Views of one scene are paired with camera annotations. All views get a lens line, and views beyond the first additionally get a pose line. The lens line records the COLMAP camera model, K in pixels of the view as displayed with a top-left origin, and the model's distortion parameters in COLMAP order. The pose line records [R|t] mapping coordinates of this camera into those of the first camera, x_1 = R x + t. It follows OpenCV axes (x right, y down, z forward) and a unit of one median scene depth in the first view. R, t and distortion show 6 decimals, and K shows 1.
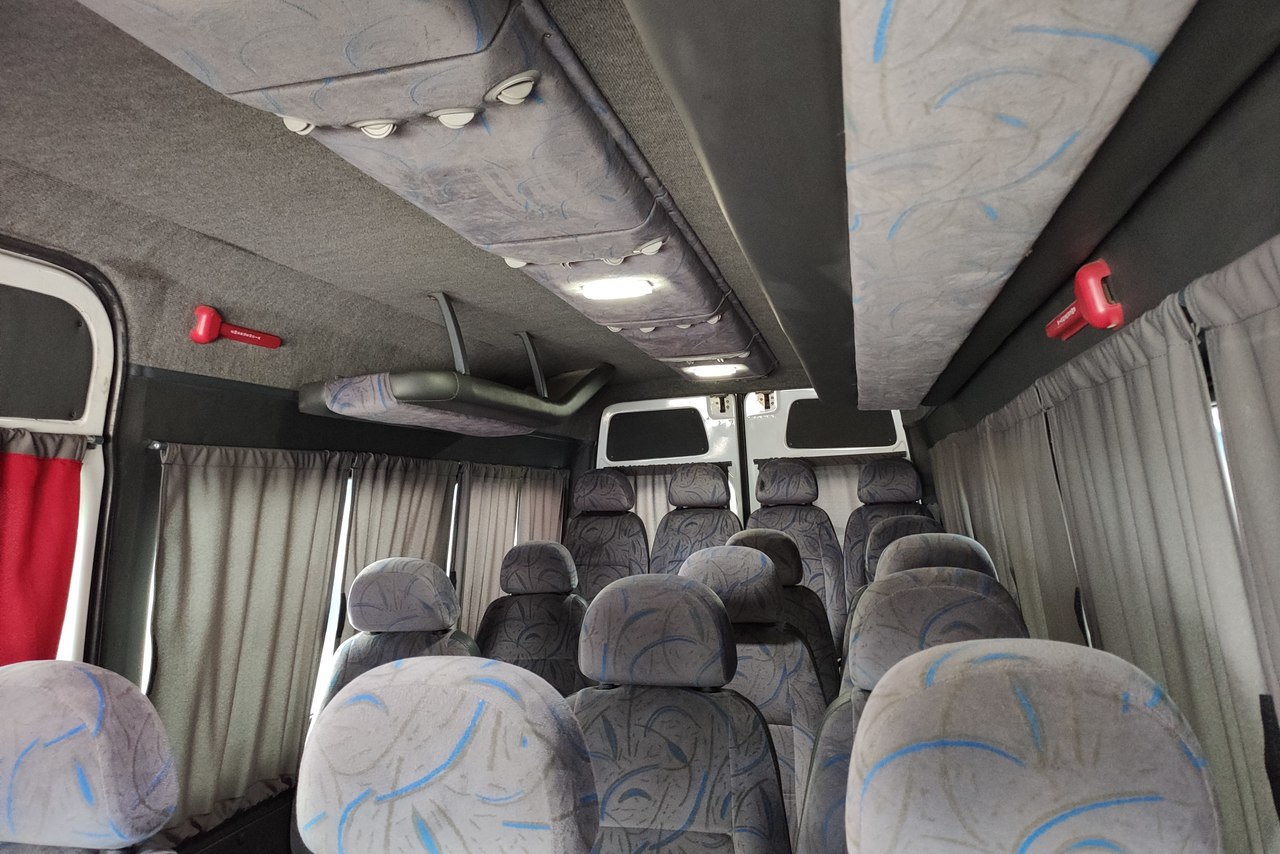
lens RADIAL K [[957.5, 0, 636.2], [0, 957.5, 422.1], [0, 0, 1]] dist [0.075732, -0.108725]
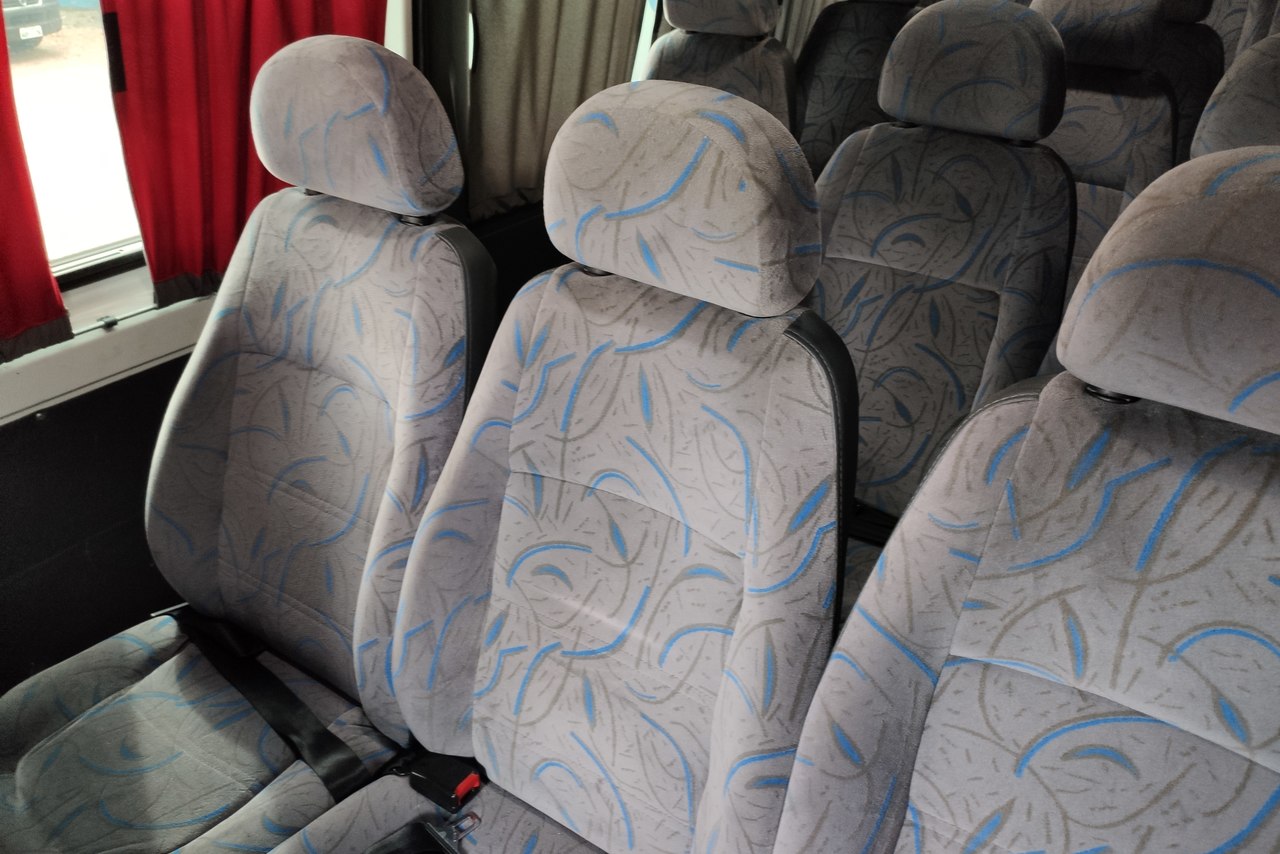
lens RADIAL K [[967.8, 0, 640.0], [0, 967.8, 427.0], [0, 0, 1]] dist [0.070453, -0.120031]
pose [[0.936124, 0.217180, -0.276593, 0.056092], [-0.023330, 0.823135, 0.567366, -0.010800], [0.350895, -0.524672, 0.775624, 0.039282]]
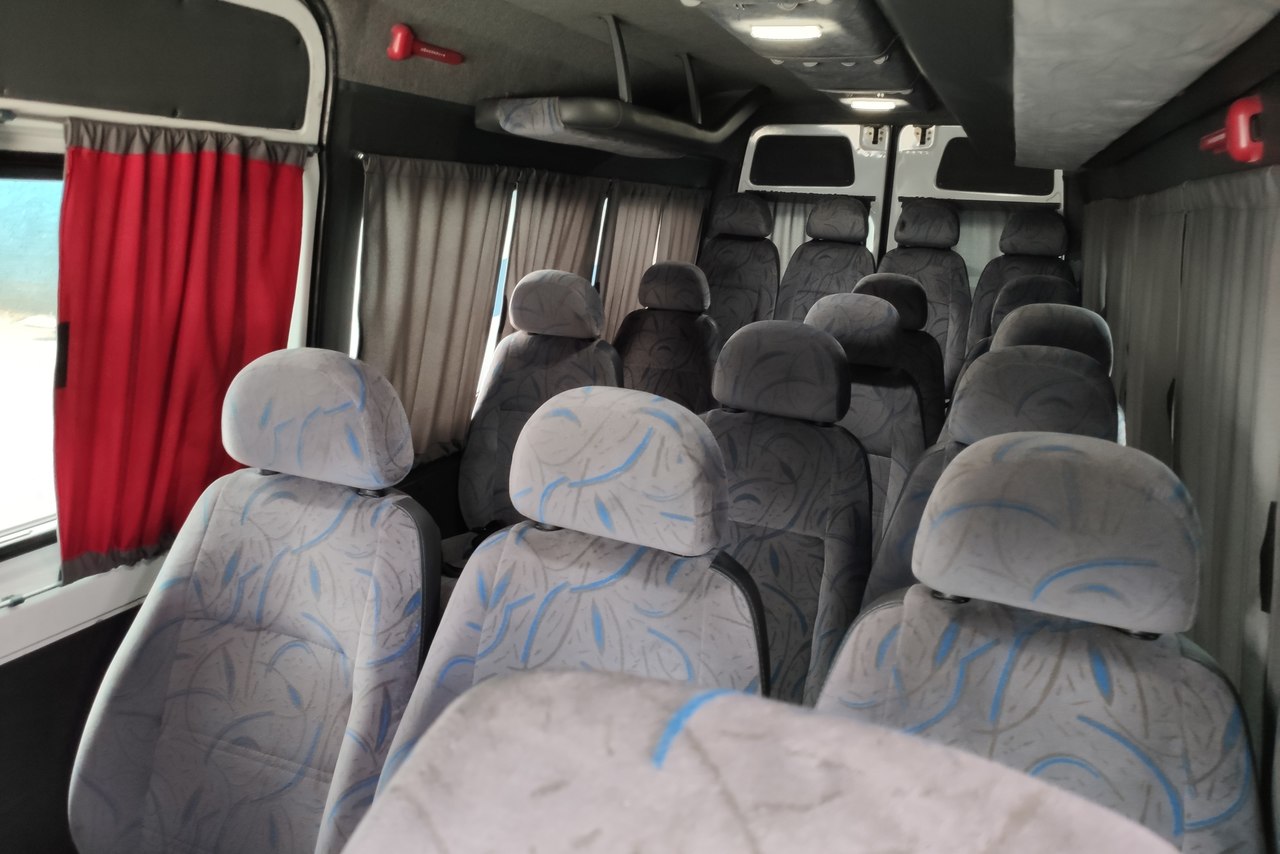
lens RADIAL K [[957.5, 0, 636.2], [0, 957.5, 422.1], [0, 0, 1]] dist [0.075732, -0.108725]
pose [[0.986390, 0.122810, -0.109326, -0.019127], [-0.084026, 0.948041, 0.306852, -0.062266], [0.141330, -0.293490, 0.945457, -0.128688]]
